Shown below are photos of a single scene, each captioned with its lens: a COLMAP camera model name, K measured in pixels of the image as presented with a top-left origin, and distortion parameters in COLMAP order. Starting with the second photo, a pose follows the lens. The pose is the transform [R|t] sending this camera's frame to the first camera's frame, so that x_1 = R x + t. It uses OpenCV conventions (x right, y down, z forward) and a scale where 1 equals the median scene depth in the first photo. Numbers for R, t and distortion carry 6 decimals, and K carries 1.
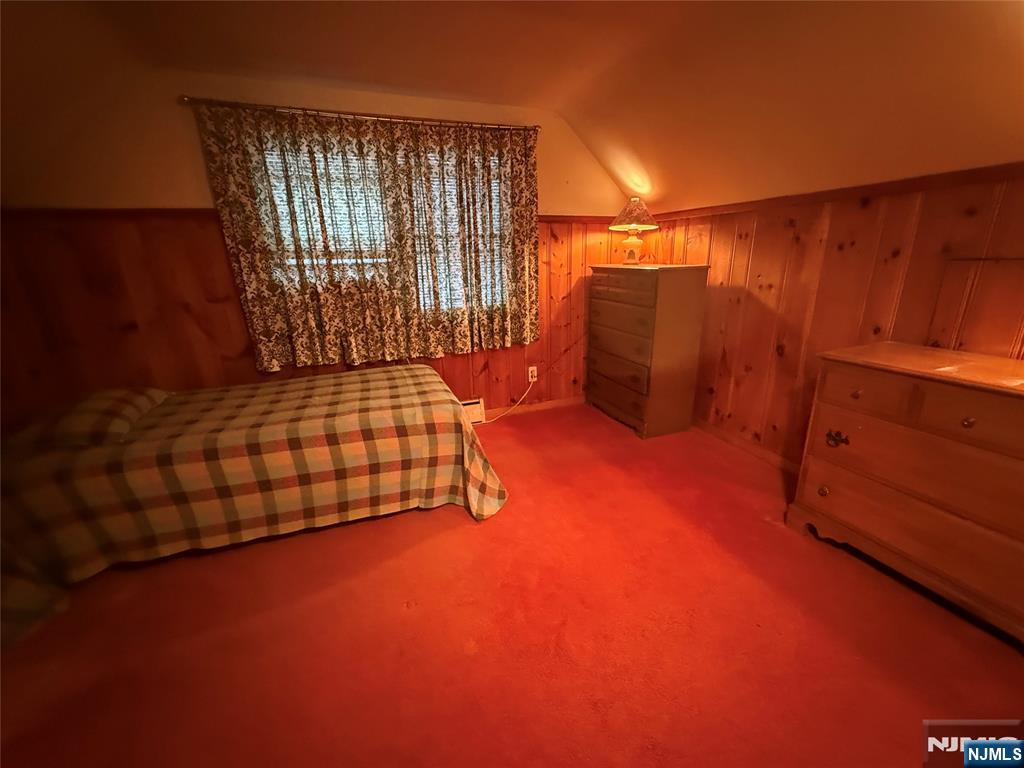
lens RADIAL K [[408.9, 0, 509.4], [0, 408.9, 382.6], [0, 0, 1]] dist [0.000353, -0.000243]
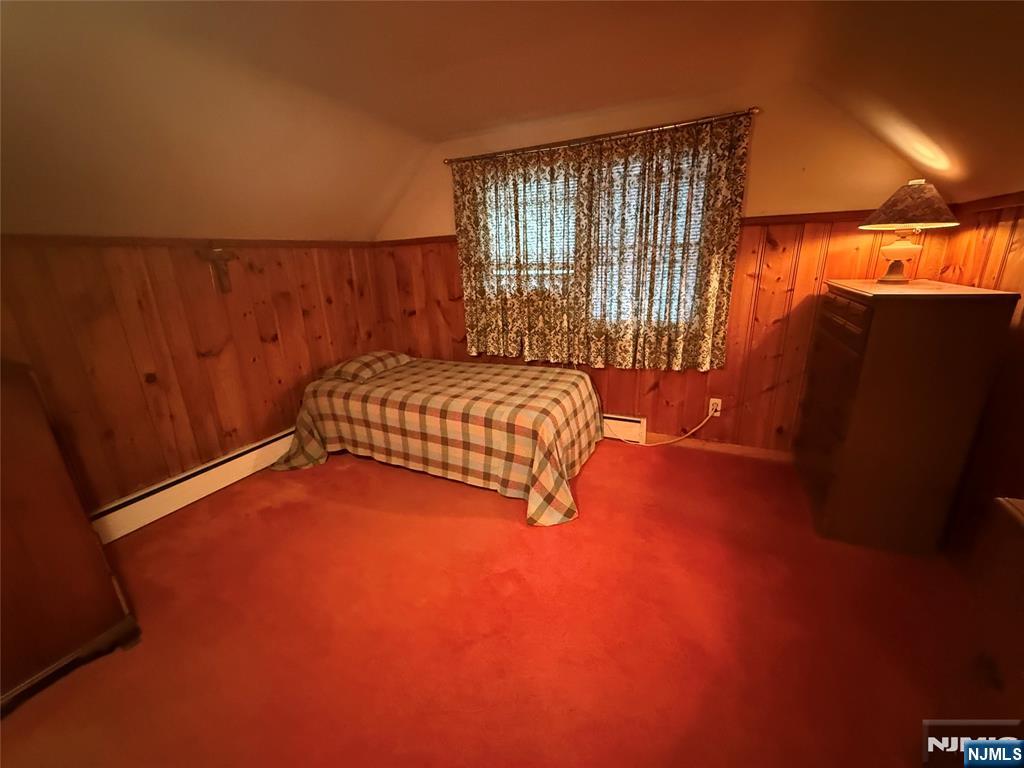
lens RADIAL K [[408.9, 0, 507.5], [0, 408.9, 382.4], [0, 0, 1]] dist [0.000353, -0.000243]
pose [[0.692061, 0.208295, -0.691133, 0.422777], [-0.192181, 0.976072, 0.101731, -0.094872], [0.695786, 0.062418, 0.715532, 0.130255]]
